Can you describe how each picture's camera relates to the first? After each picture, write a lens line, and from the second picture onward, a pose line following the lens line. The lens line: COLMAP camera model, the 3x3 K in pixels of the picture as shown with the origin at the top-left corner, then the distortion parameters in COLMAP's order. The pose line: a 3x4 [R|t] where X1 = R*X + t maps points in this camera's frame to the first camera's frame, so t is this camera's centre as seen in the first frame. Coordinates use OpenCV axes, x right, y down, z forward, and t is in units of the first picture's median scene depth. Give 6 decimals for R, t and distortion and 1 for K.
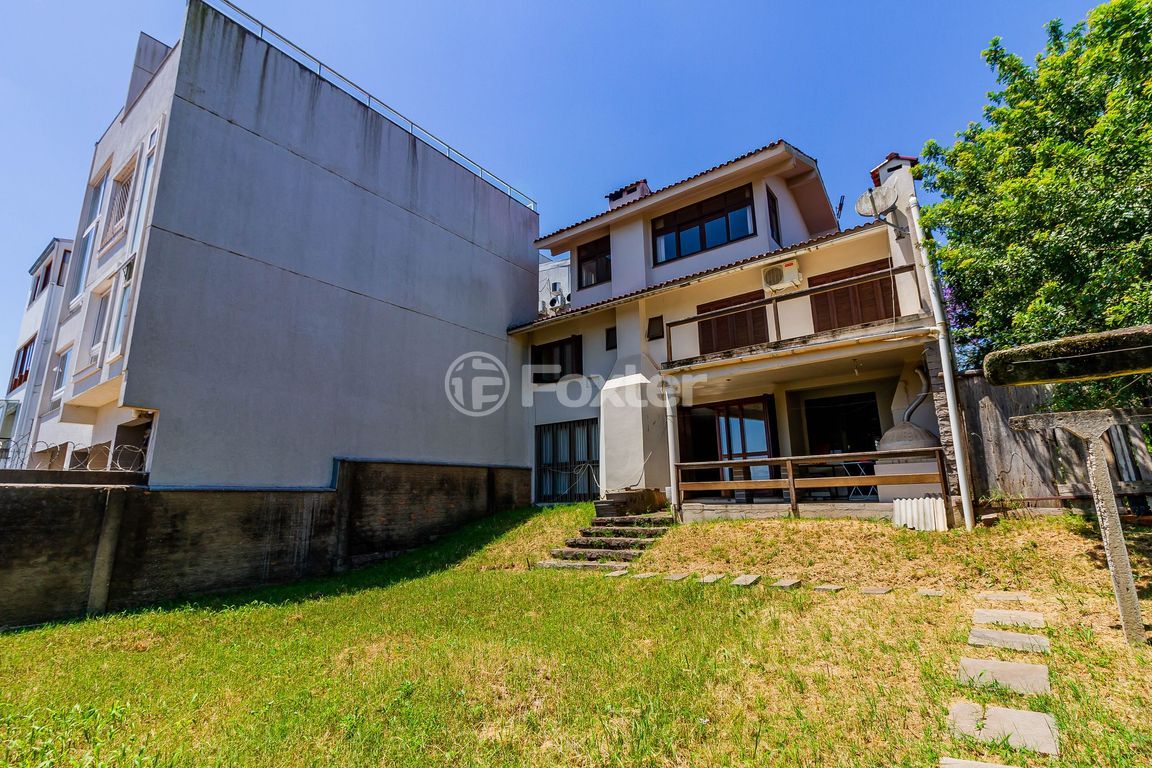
lens RADIAL K [[527.6, 0, 581.1], [0, 527.6, 382.1], [0, 0, 1]] dist [0.003875, -0.000300]
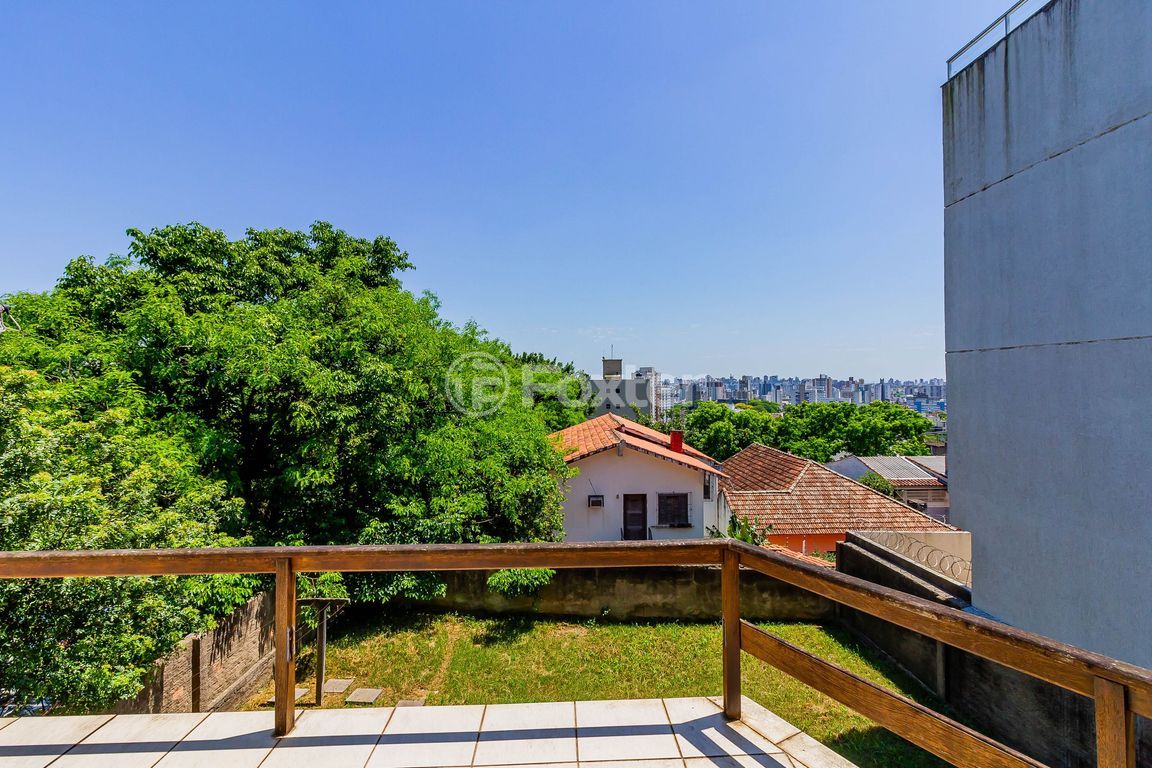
lens RADIAL K [[528.4, 0, 583.9], [0, 528.4, 382.6], [0, 0, 1]] dist [0.002310, 0.000955]
pose [[-0.769555, 0.017473, -0.638342, 0.390173], [0.160993, 0.972645, -0.167462, -0.161262], [0.617954, -0.231639, -0.751316, 1.224498]]
